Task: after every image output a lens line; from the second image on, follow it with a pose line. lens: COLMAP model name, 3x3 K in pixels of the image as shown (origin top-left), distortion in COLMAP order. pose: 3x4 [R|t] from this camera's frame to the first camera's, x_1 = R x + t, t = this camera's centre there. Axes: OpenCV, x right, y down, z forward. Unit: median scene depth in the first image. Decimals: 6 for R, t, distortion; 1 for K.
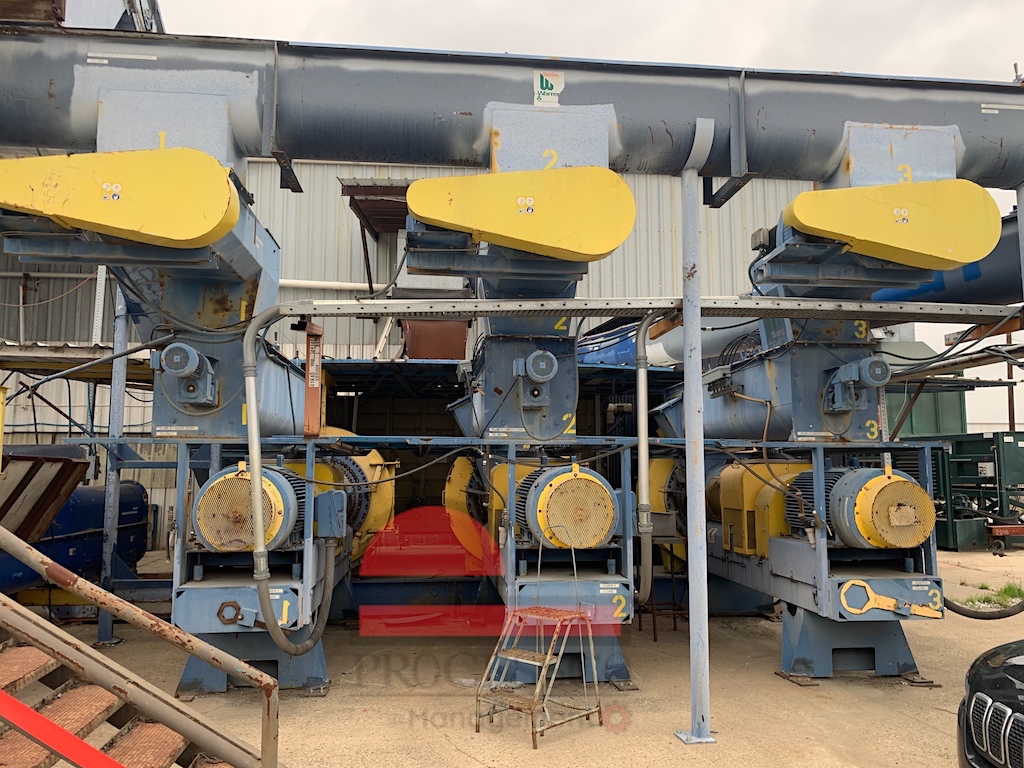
lens RADIAL K [[795.5, 0, 517.4], [0, 795.5, 384.1], [0, 0, 1]] dist [0.044806, -0.046569]
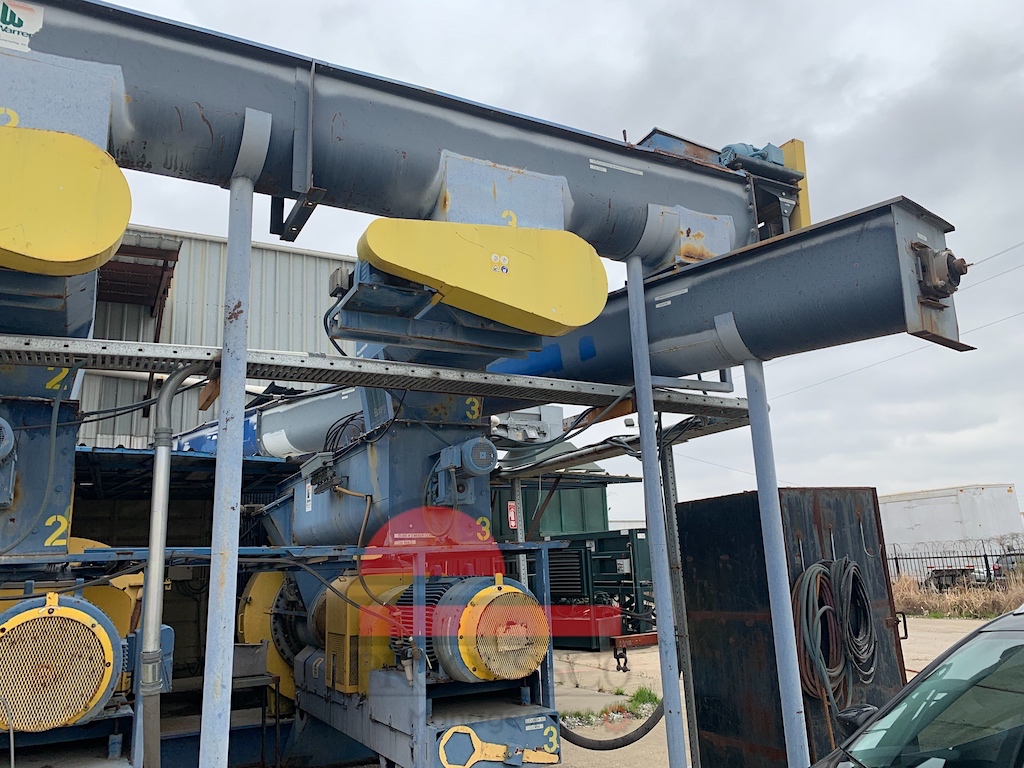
lens RADIAL K [[783.9, 0, 512.0], [0, 783.9, 384.0], [0, 0, 1]] dist [0.065121, -0.065390]
pose [[0.929469, 0.050052, 0.365489, 0.170173], [-0.002475, 0.991577, -0.129498, 0.013601], [-0.368892, 0.119460, 0.921764, 0.227682]]
